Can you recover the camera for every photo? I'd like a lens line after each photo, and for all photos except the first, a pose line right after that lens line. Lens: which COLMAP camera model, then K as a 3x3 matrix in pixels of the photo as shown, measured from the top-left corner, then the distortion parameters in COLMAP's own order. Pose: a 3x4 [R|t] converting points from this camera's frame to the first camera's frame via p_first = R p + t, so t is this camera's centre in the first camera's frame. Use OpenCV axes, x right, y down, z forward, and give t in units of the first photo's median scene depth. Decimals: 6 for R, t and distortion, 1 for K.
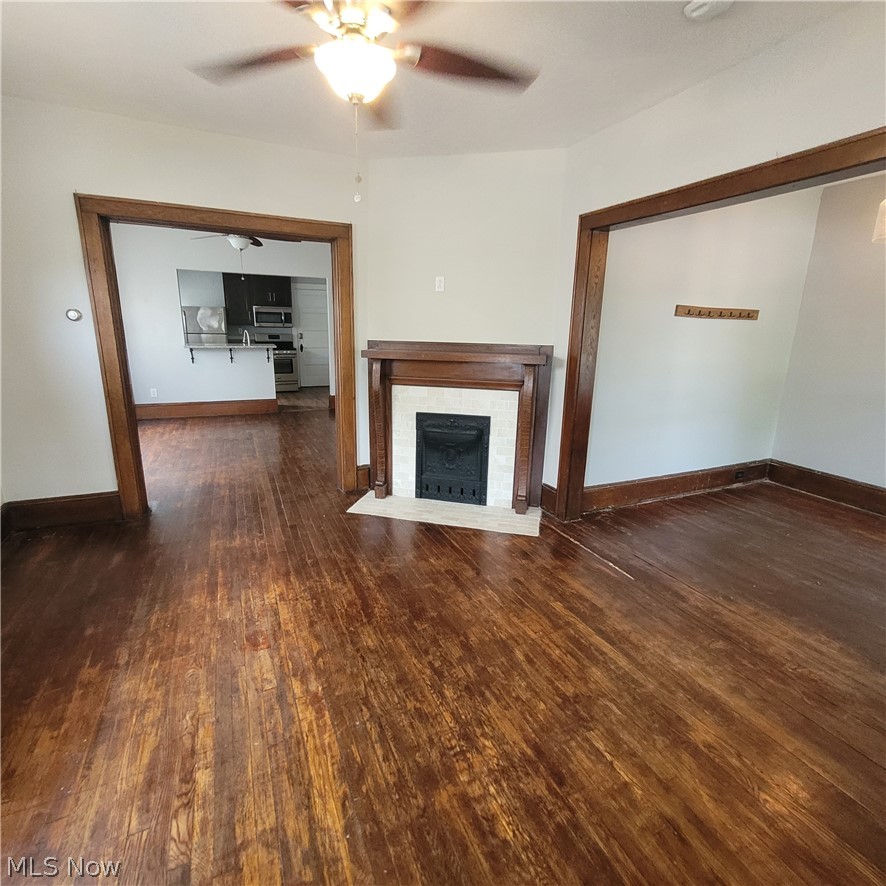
lens RADIAL K [[461.2, 0, 443.8], [0, 461.2, 438.1], [0, 0, 1]] dist [0.005284, 0.000790]
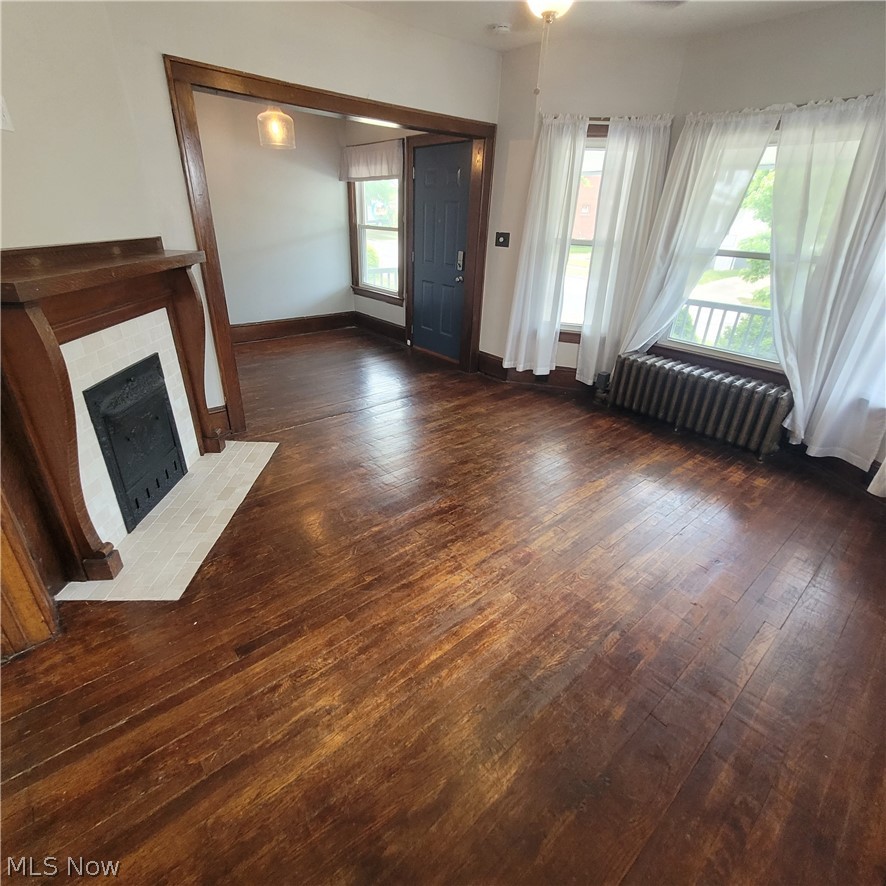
lens RADIAL K [[461.2, 0, 441.6], [0, 461.2, 439.6], [0, 0, 1]] dist [0.005284, 0.000790]
pose [[-0.273935, -0.445896, 0.852136, -1.001881], [0.193682, 0.842299, 0.503011, -0.306209], [-0.942044, 0.302836, -0.144373, 1.112482]]
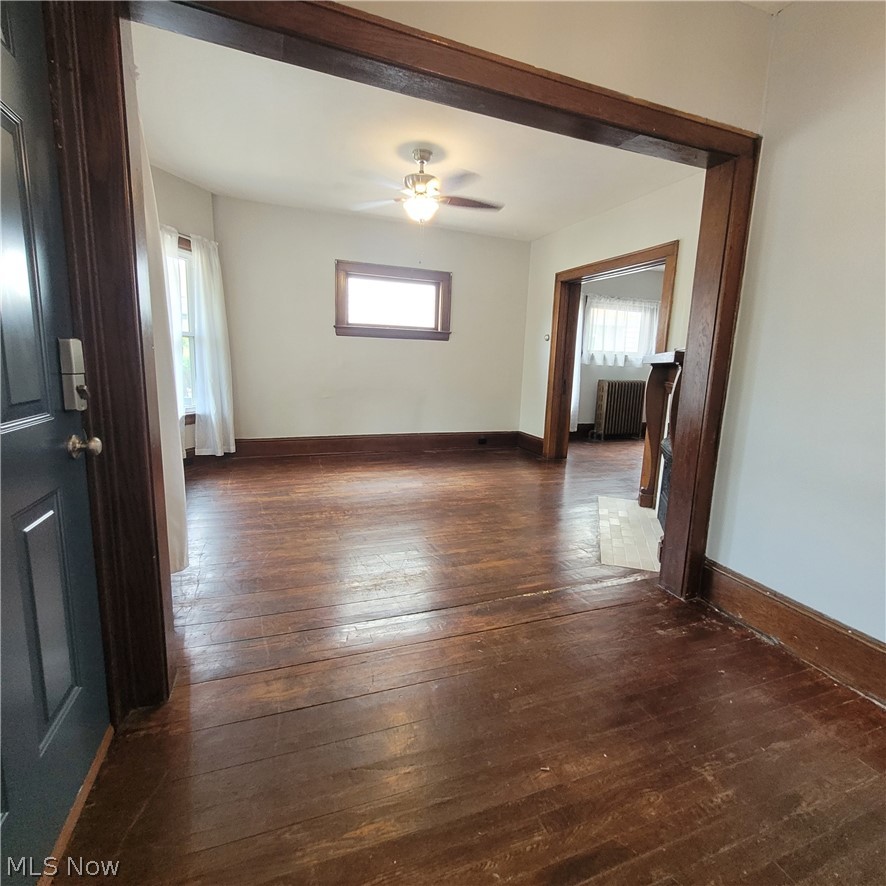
lens RADIAL K [[461.2, 0, 438.5], [0, 461.2, 436.5], [0, 0, 1]] dist [0.005284, 0.000790]
pose [[-0.070676, 0.142191, -0.987313, 1.386460], [-0.275997, 0.948359, 0.156338, -0.073339], [0.958556, 0.283545, -0.027782, 0.924082]]
